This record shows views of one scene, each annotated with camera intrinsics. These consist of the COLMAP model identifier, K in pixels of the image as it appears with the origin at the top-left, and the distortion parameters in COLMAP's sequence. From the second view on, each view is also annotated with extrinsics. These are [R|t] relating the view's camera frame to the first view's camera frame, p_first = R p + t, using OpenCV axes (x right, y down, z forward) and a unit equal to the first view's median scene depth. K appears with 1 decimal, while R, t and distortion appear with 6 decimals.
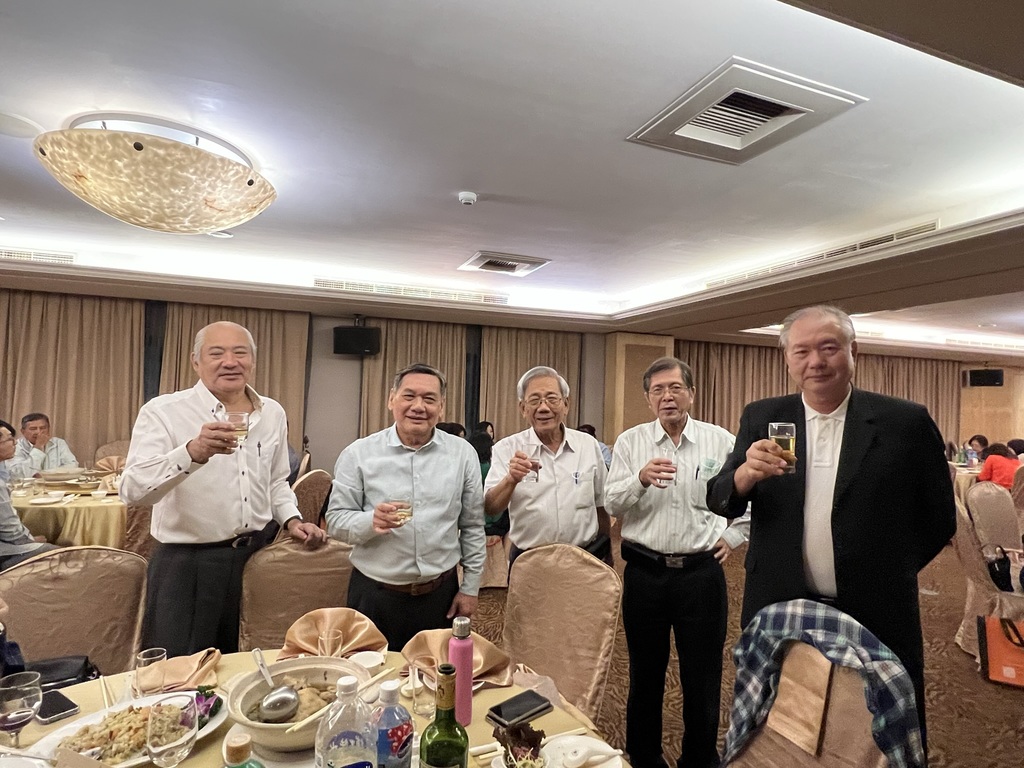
lens RADIAL K [[569.0, 0, 513.5], [0, 569.0, 381.6], [0, 0, 1]] dist [-0.004824, -0.001962]
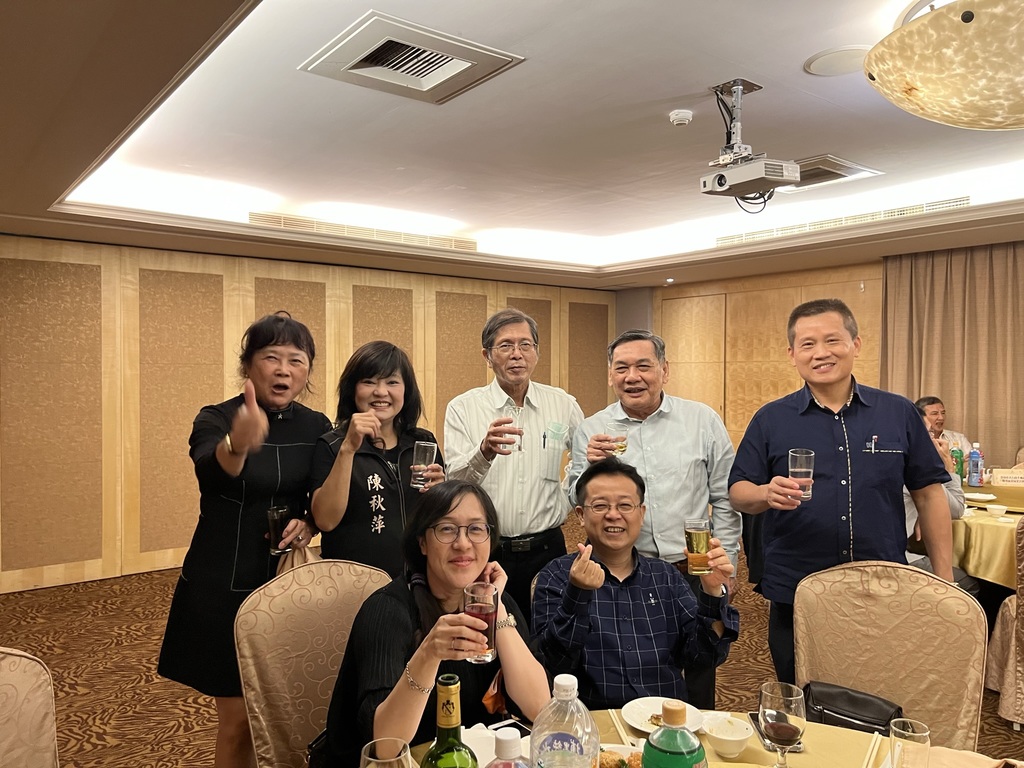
lens RADIAL K [[771.3, 0, 494.1], [0, 771.3, 388.2], [0, 0, 1]] dist [0.016027, -0.036919]
pose [[0.267154, -0.008672, -0.963615, 0.090504], [0.035817, 0.999358, 0.000936, 0.022923], [0.962988, -0.034764, 0.267293, 0.151793]]
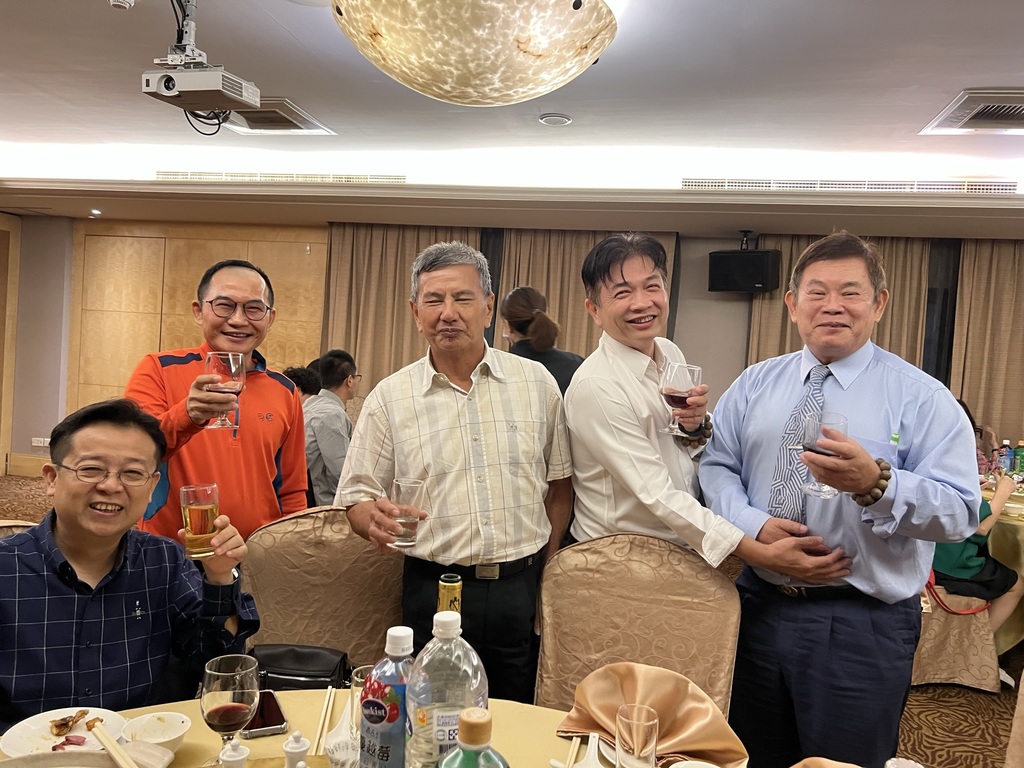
lens RADIAL K [[763.7, 0, 523.3], [0, 763.7, 381.8], [0, 0, 1]] dist [0.014987, -0.000442]
pose [[0.844886, 0.036203, -0.533720, -0.021142], [-0.020149, 0.999153, 0.035877, 0.065863], [0.534566, -0.019557, 0.844900, 0.210447]]
